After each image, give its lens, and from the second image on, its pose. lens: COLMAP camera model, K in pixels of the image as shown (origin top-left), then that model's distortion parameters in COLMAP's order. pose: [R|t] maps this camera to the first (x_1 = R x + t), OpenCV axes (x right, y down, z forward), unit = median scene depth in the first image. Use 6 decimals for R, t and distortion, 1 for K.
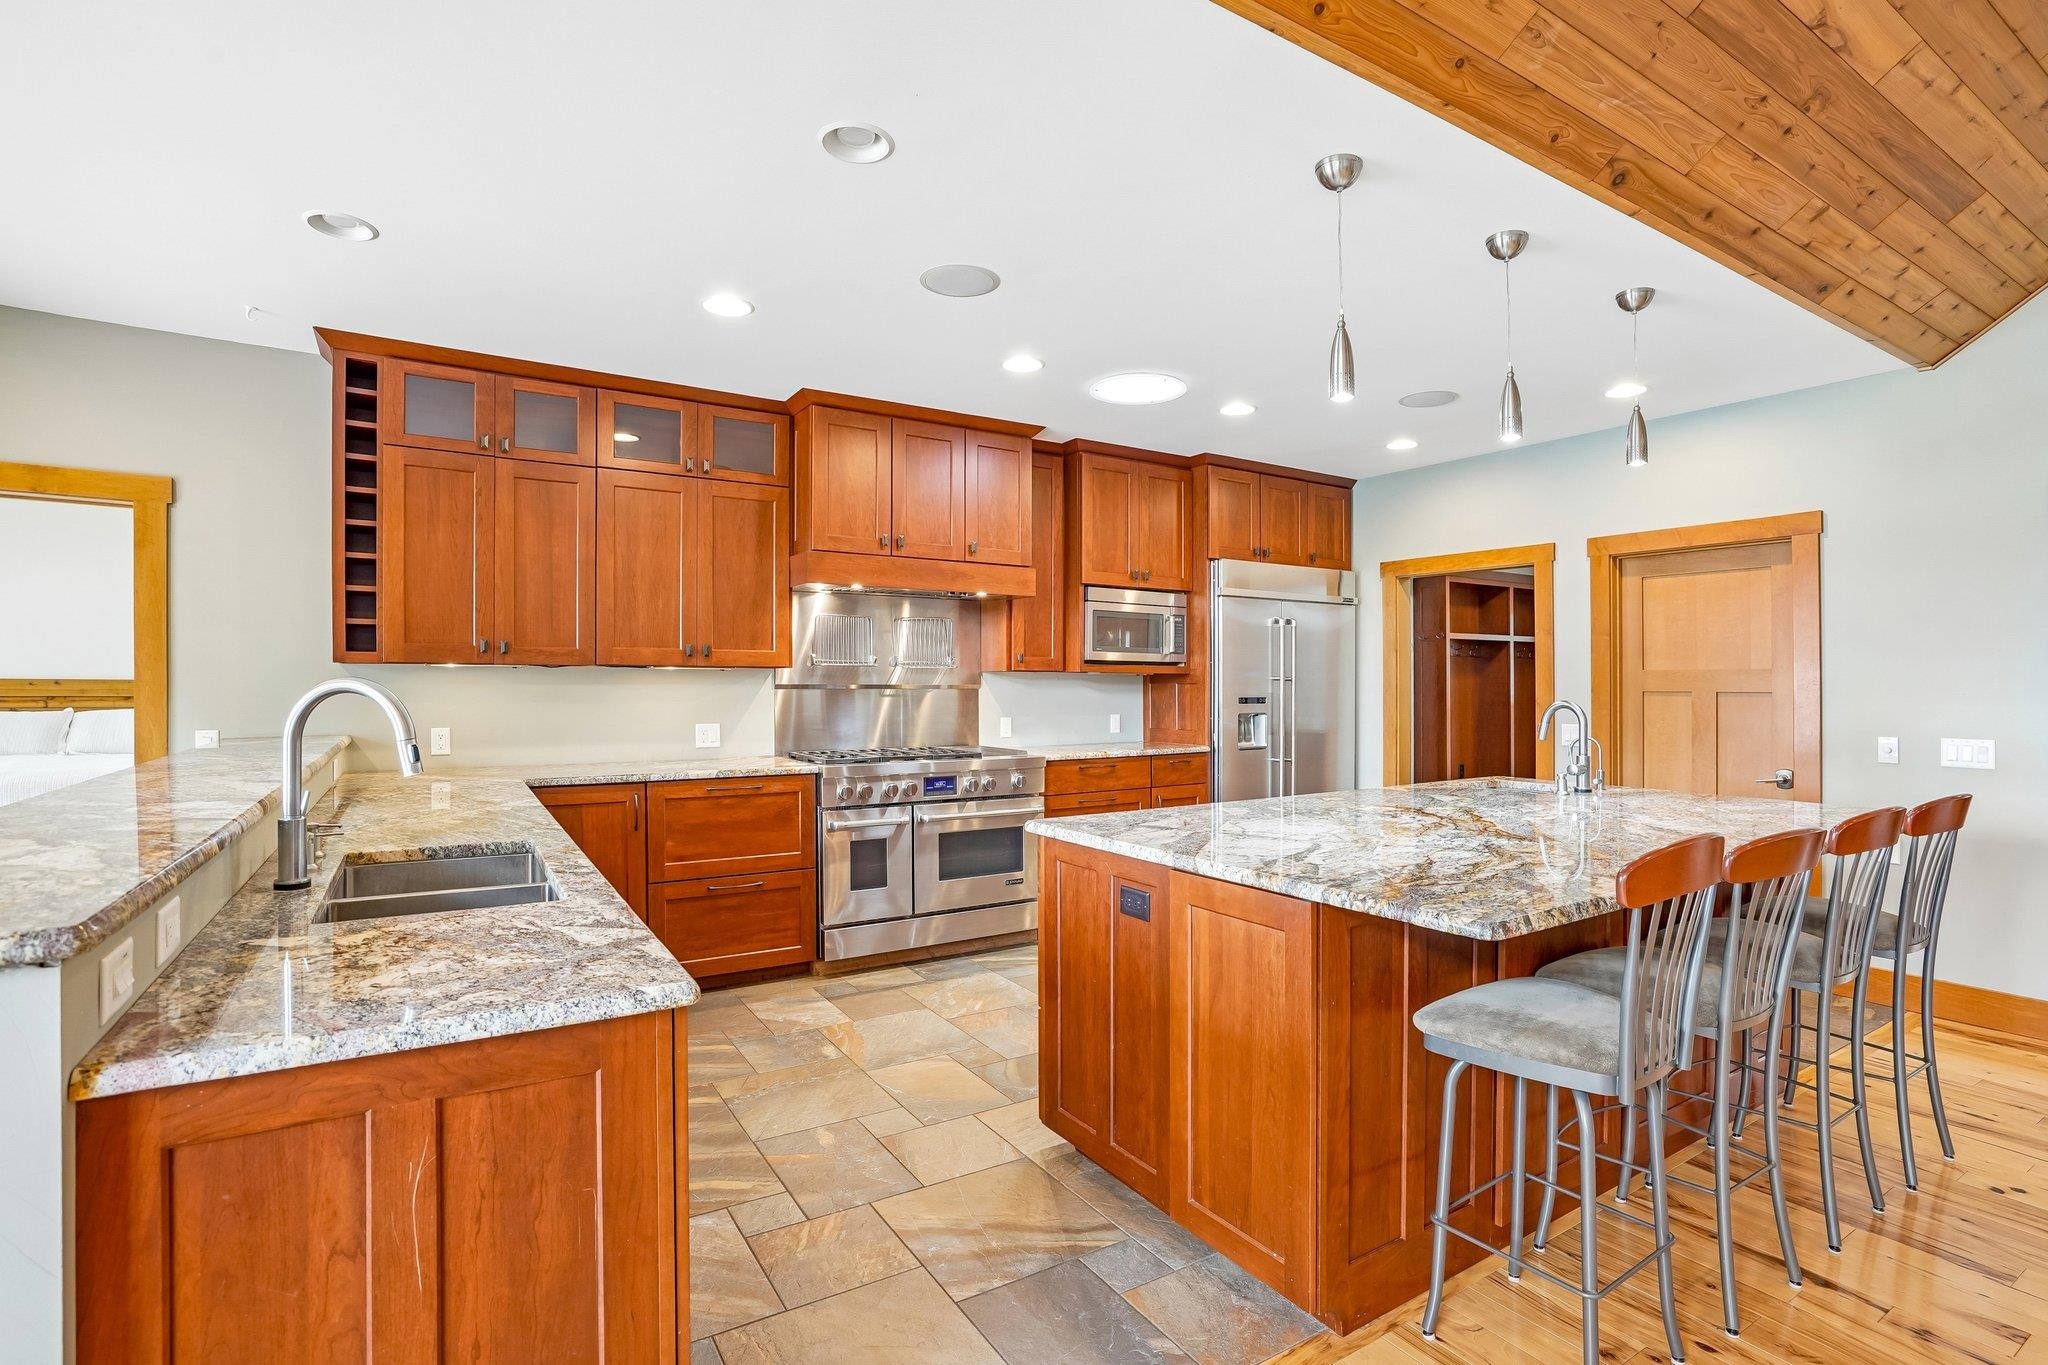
lens RADIAL K [[975.4, 0, 1016.3], [0, 975.4, 673.5], [0, 0, 1]] dist [-0.019864, 0.000245]
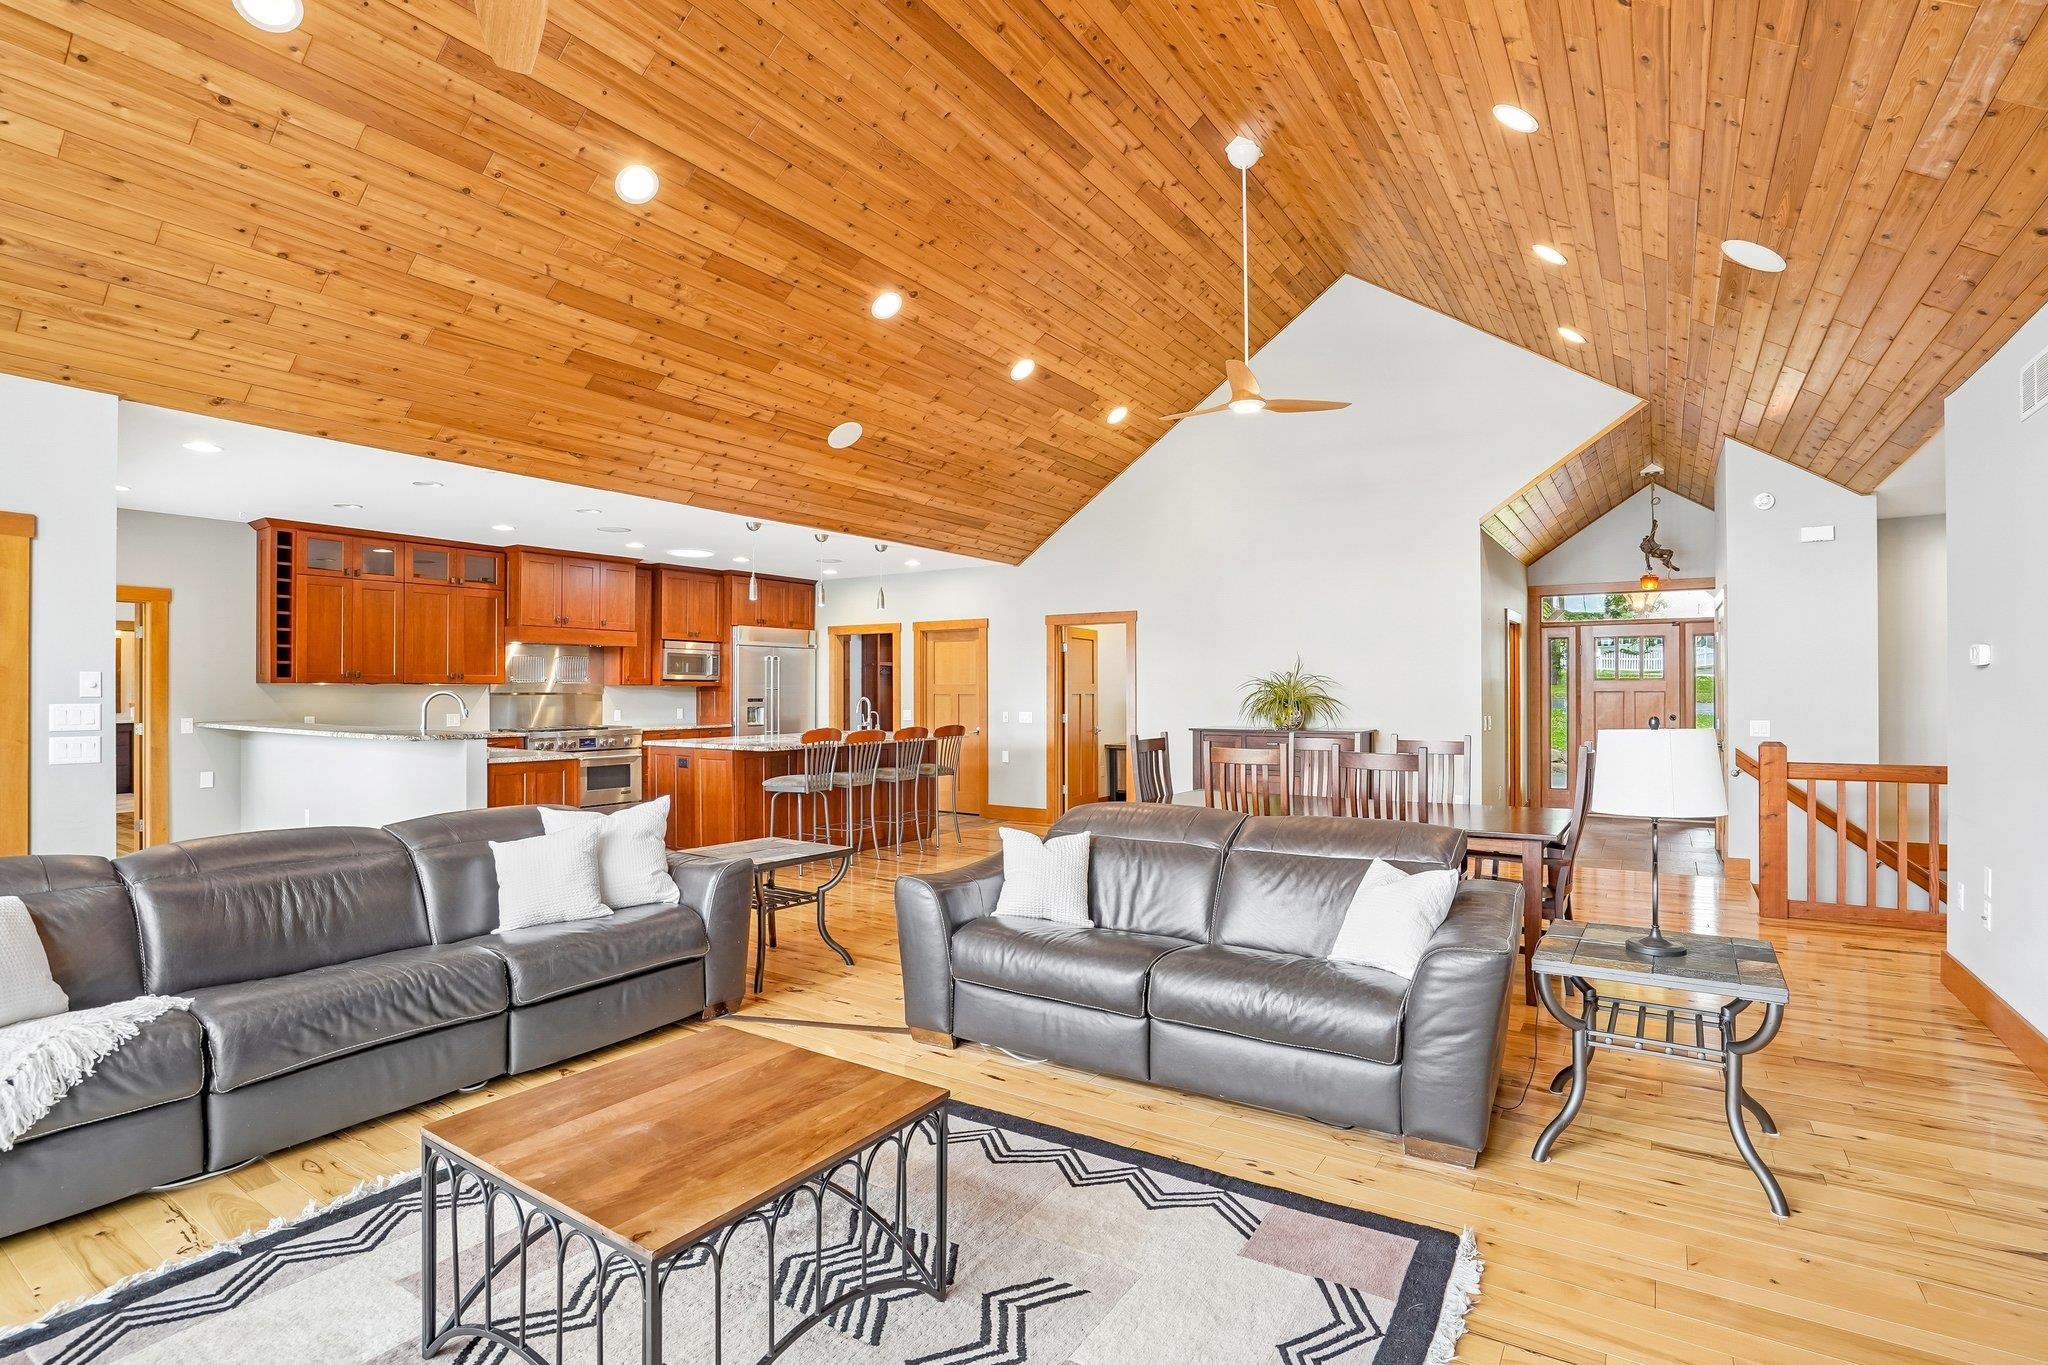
lens RADIAL K [[975.4, 0, 1007.7], [0, 975.4, 673.0], [0, 0, 1]] dist [-0.019864, 0.000245]
pose [[0.913665, 0.002729, 0.406458, -0.086211], [-0.000064, 0.999978, -0.006569, -0.013309], [-0.406467, 0.005976, 0.913646, -0.995513]]
